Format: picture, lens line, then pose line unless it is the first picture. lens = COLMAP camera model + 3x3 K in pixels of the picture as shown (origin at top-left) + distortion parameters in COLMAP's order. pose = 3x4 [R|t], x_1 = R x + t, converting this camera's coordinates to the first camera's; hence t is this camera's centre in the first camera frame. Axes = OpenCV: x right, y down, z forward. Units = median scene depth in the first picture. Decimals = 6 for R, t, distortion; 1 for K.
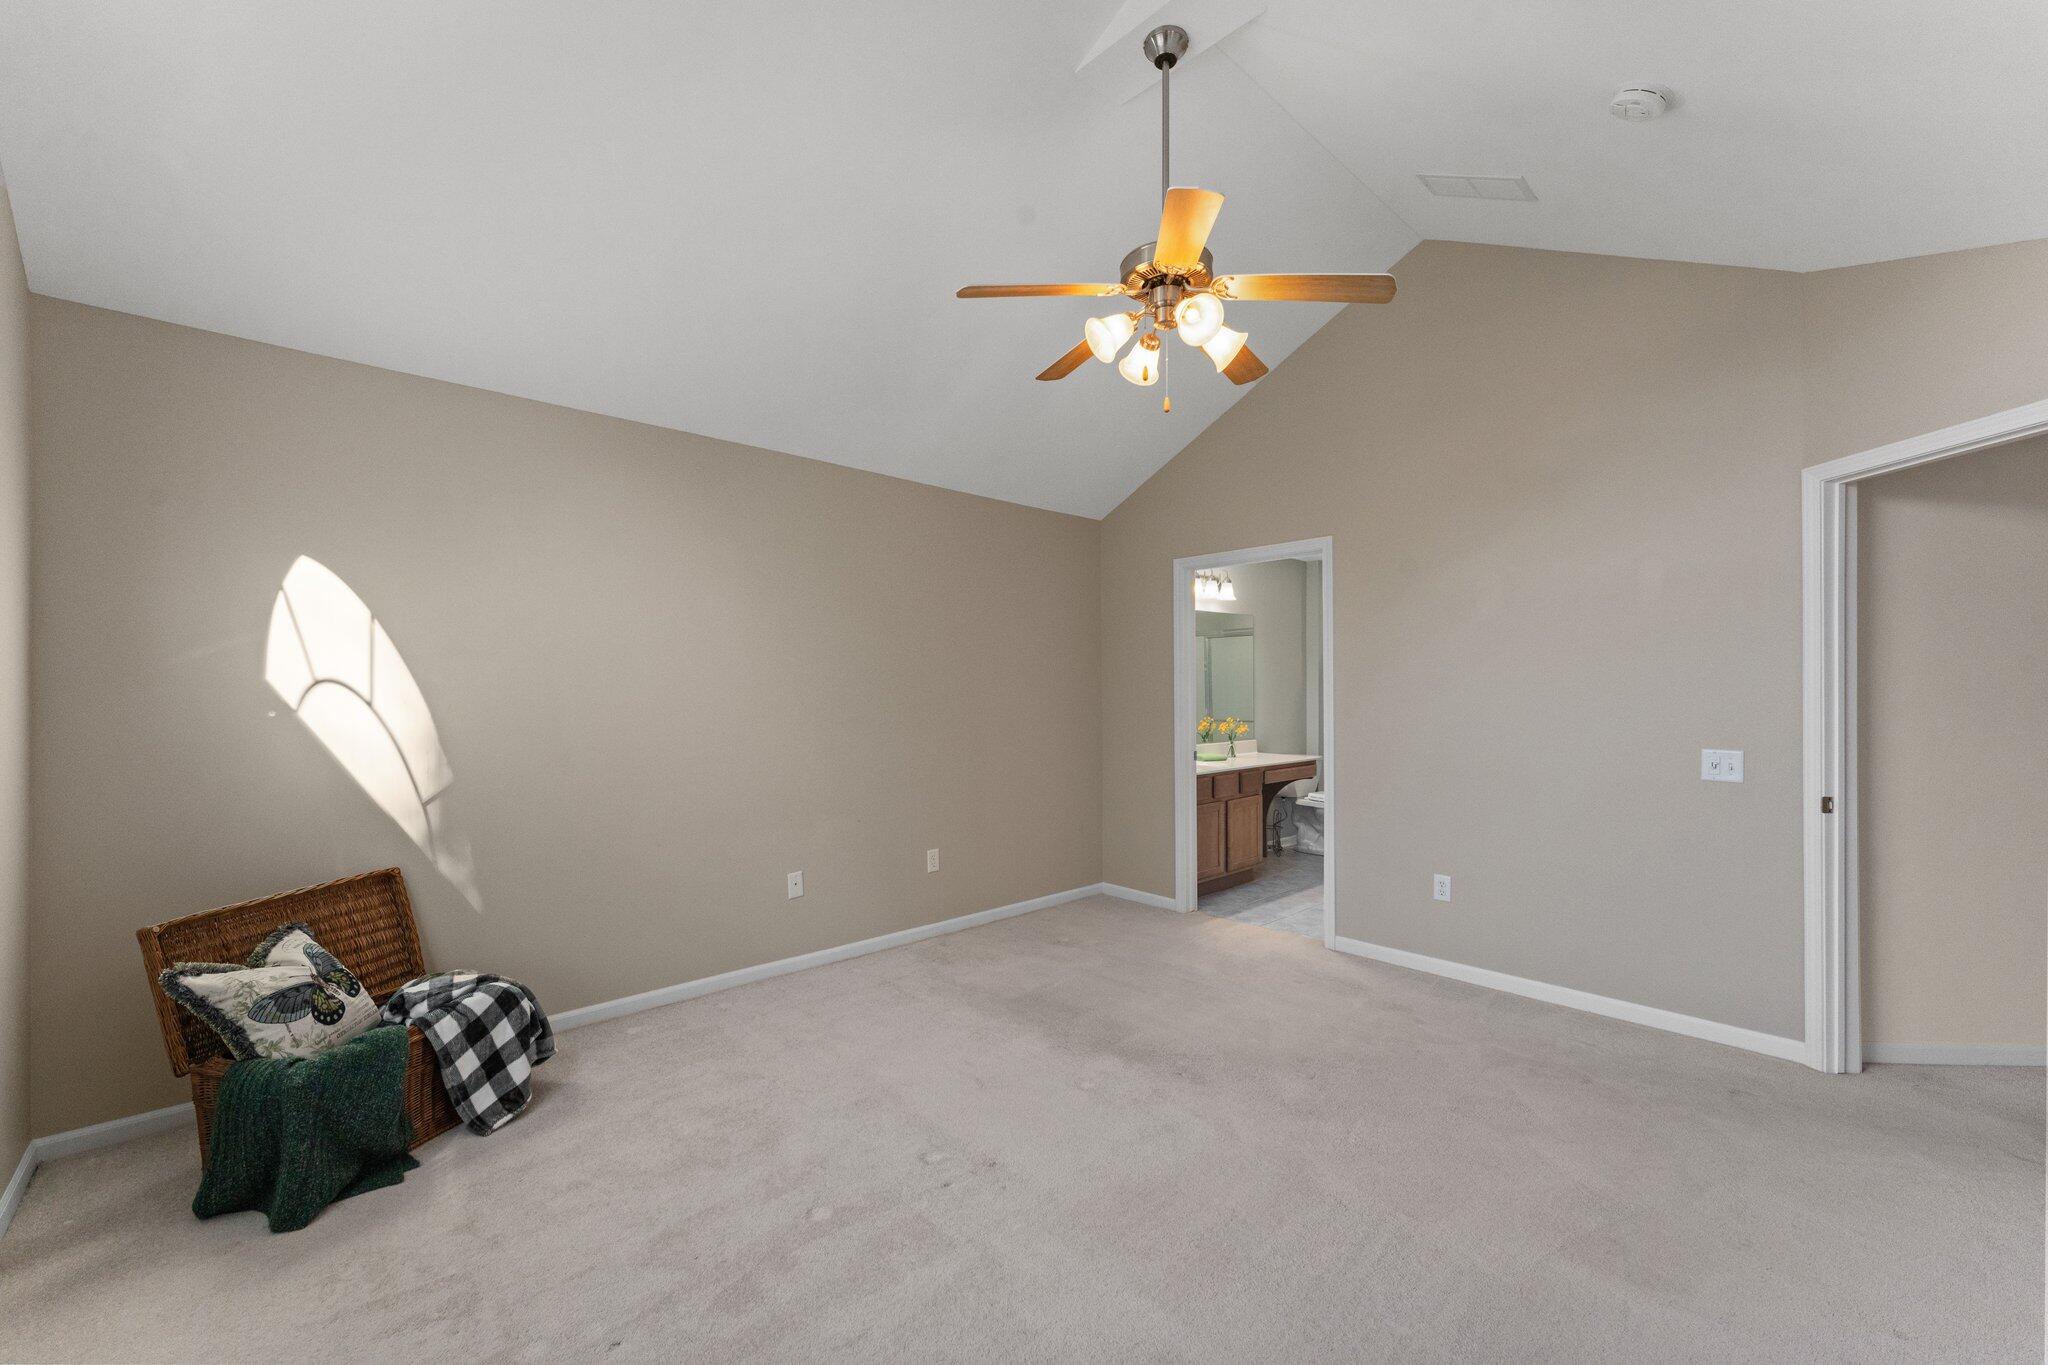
lens RADIAL K [[835.2, 0, 1021.6], [0, 835.2, 682.5], [0, 0, 1]] dist [0.001054, 0.001183]
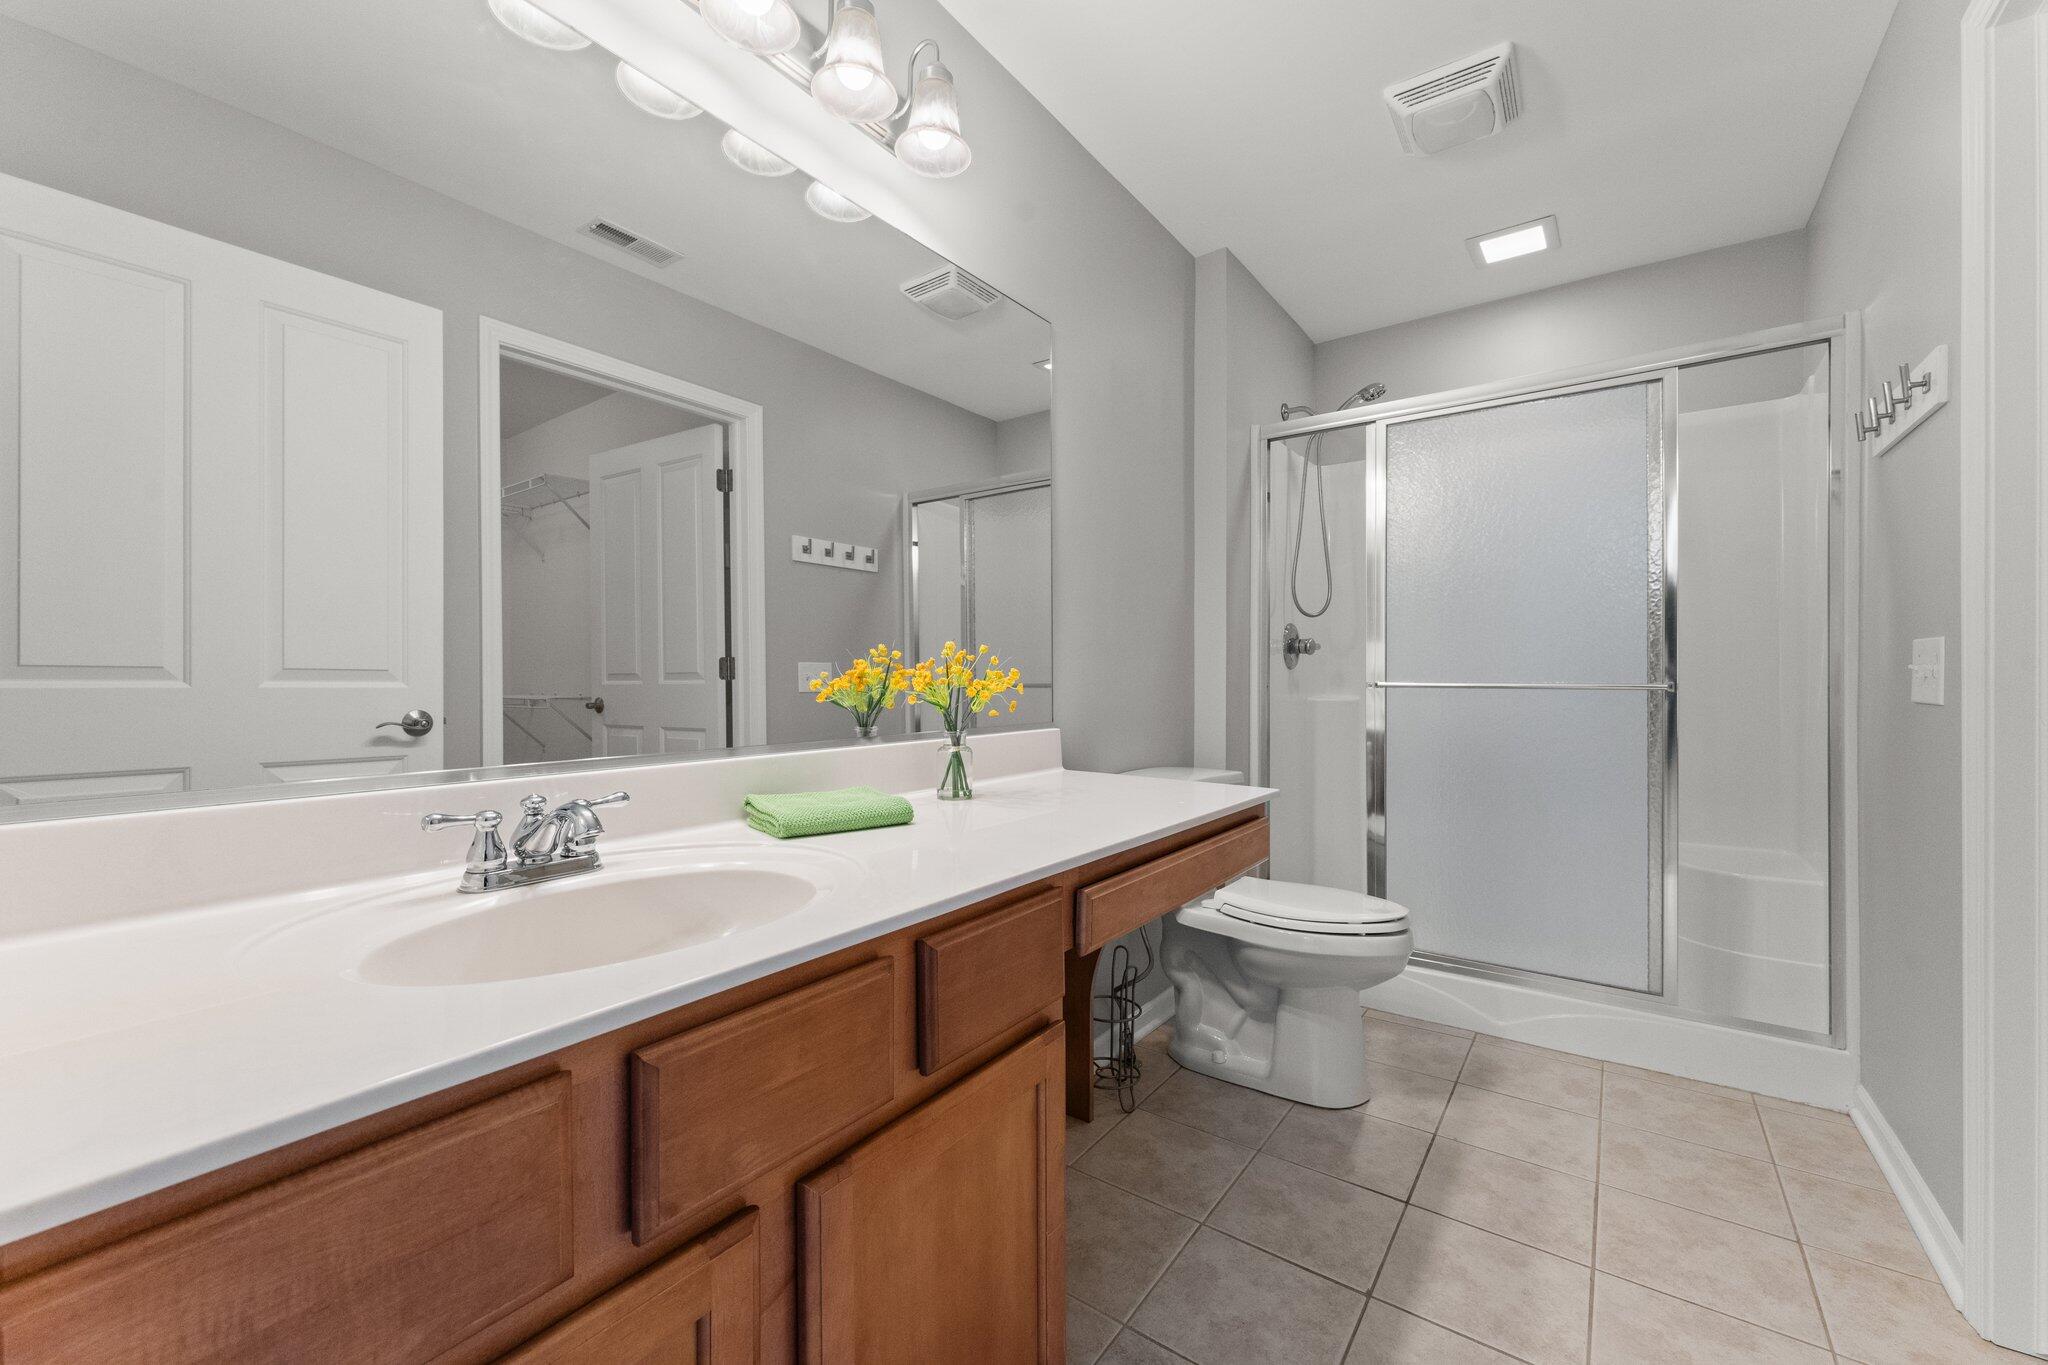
lens RADIAL K [[835.2, 0, 1019.8], [0, 835.2, 685.0], [0, 0, 1]] dist [0.001054, 0.001183]
pose [[0.980473, -0.004103, 0.196610, 0.208113], [0.003729, 0.999990, 0.002268, 0.051889], [-0.196618, -0.001491, 0.980479, 0.706245]]
